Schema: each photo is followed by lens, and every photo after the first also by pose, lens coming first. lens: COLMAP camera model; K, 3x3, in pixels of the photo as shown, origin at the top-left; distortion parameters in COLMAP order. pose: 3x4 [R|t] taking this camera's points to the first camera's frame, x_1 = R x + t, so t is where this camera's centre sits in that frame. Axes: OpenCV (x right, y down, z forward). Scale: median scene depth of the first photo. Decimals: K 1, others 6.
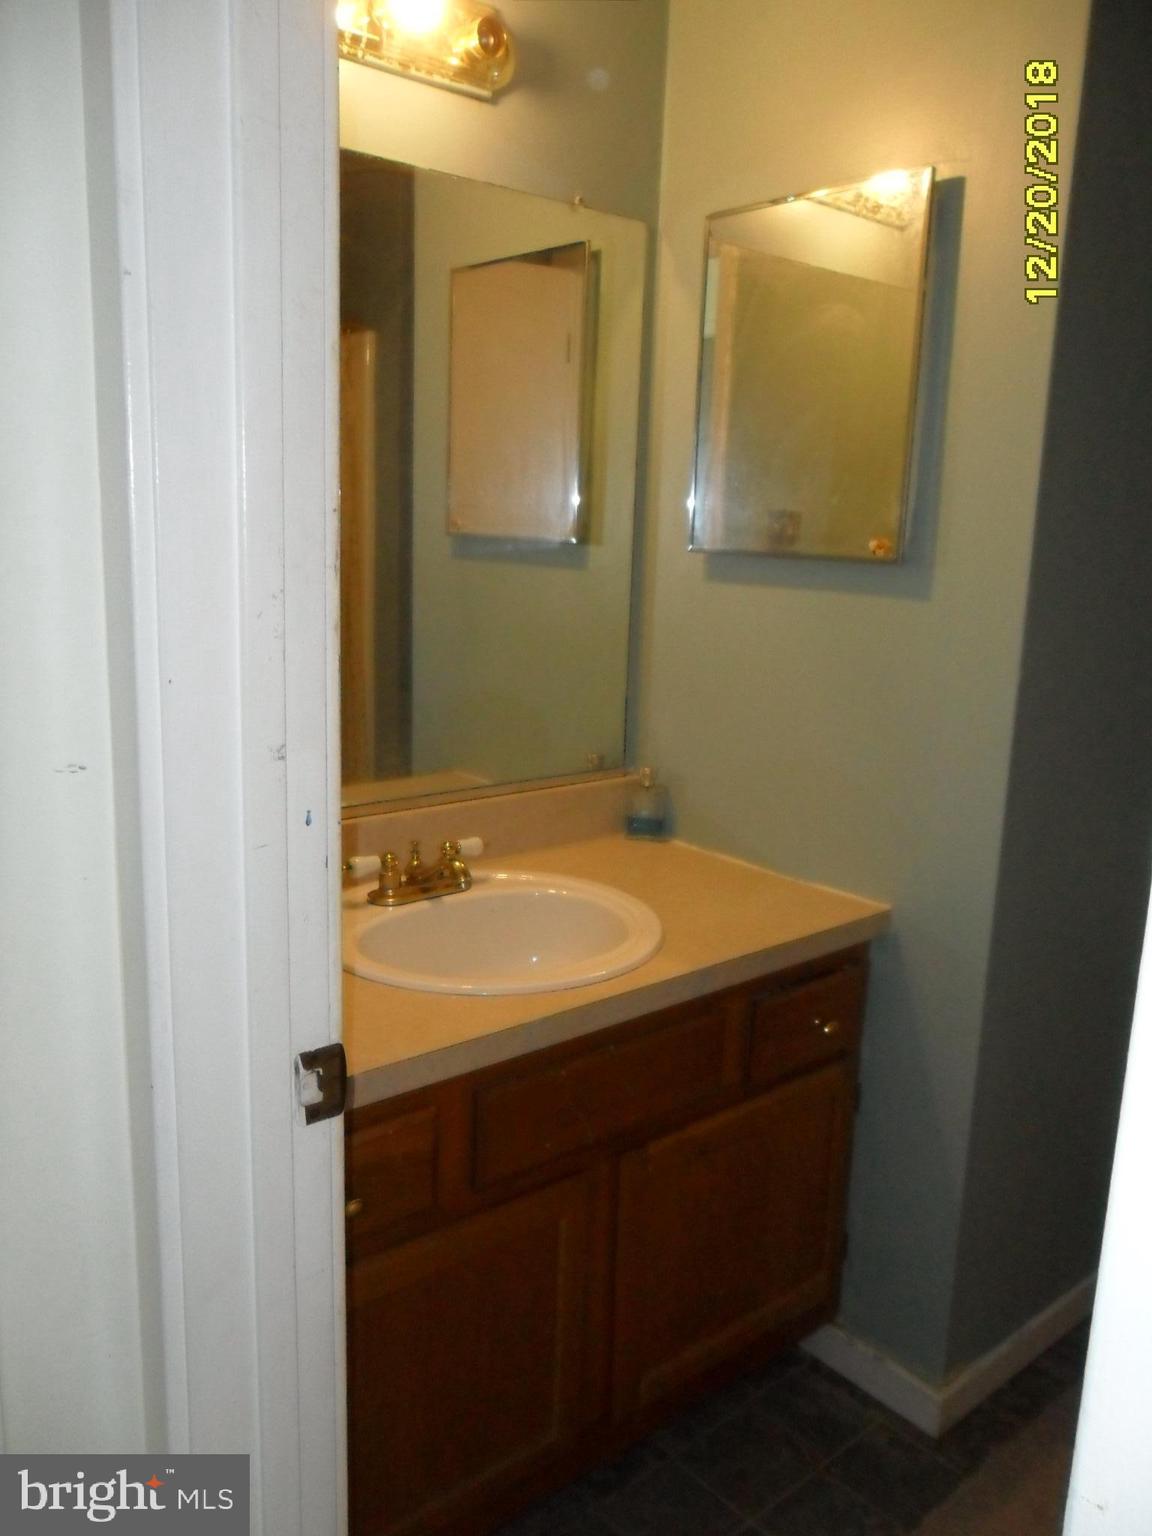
lens RADIAL K [[1239.8, 0, 576.0], [0, 1239.8, 768.0], [0, 0, 1]] dist [-0.051070, 0.056904]
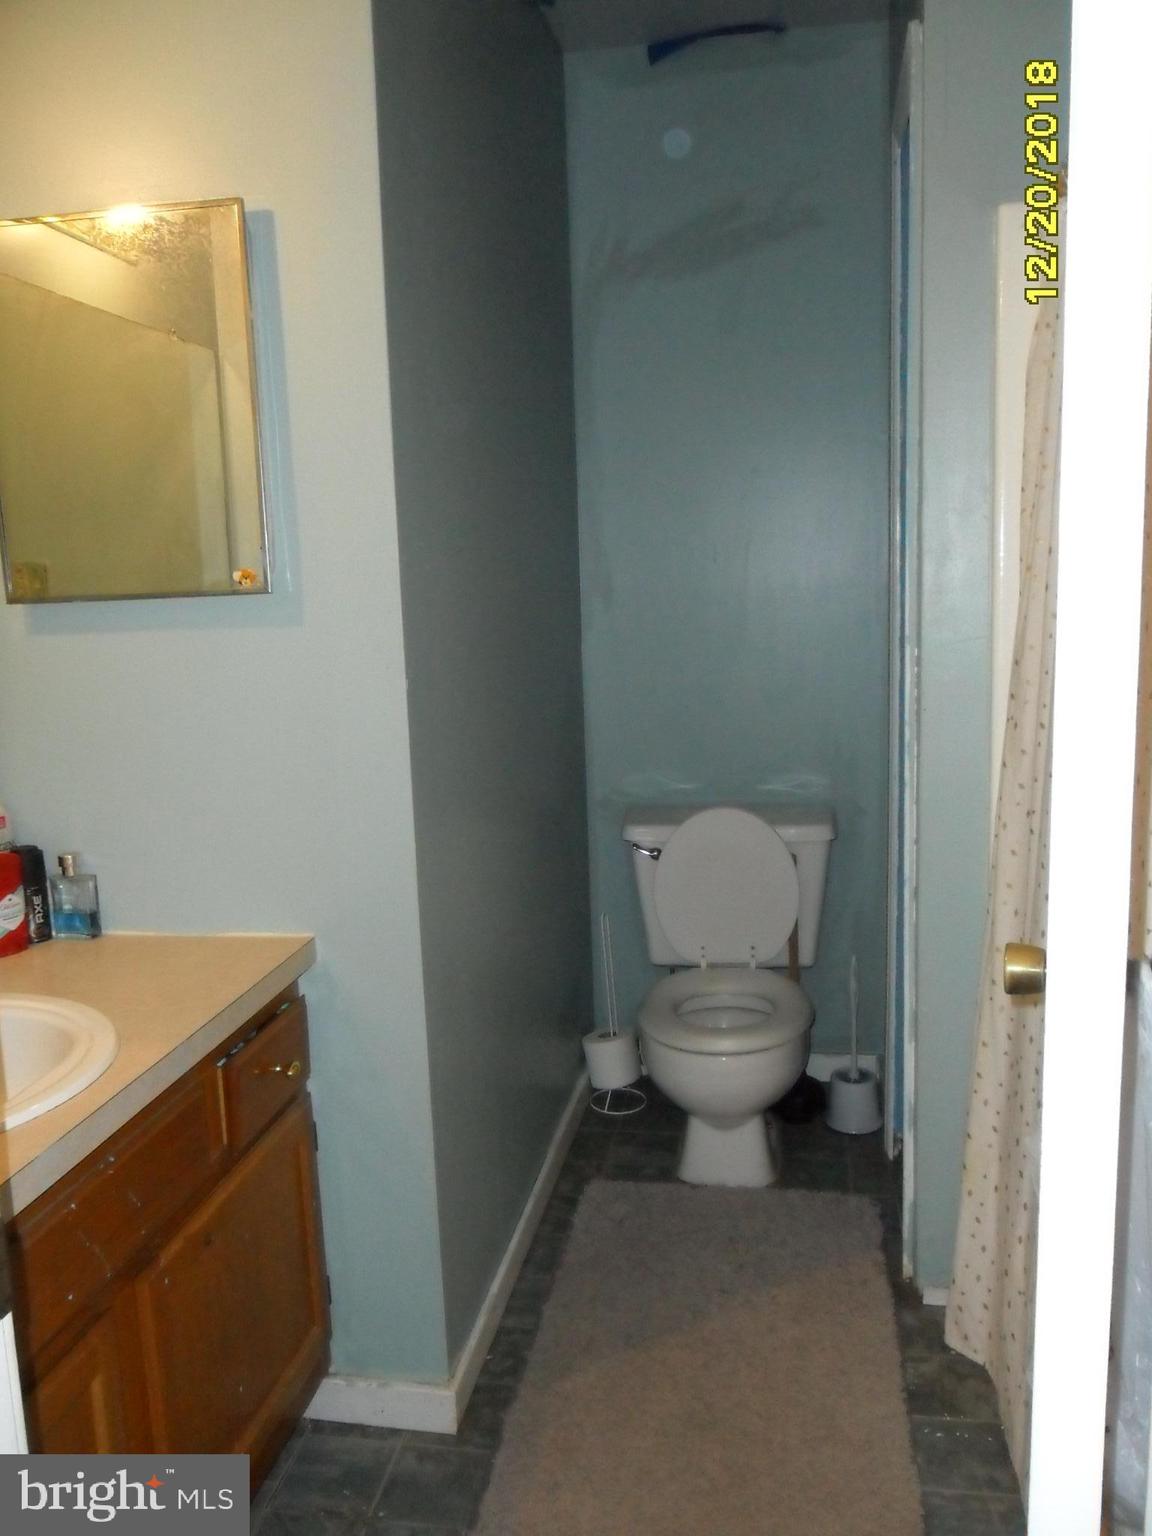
lens RADIAL K [[1239.8, 0, 576.0], [0, 1239.8, 768.0], [0, 0, 1]] dist [-0.051070, 0.056904]
pose [[0.772231, -0.159552, 0.614982, -0.167684], [0.186172, 0.982291, 0.021072, -0.001555], [-0.607453, 0.098220, 0.788260, 0.076665]]
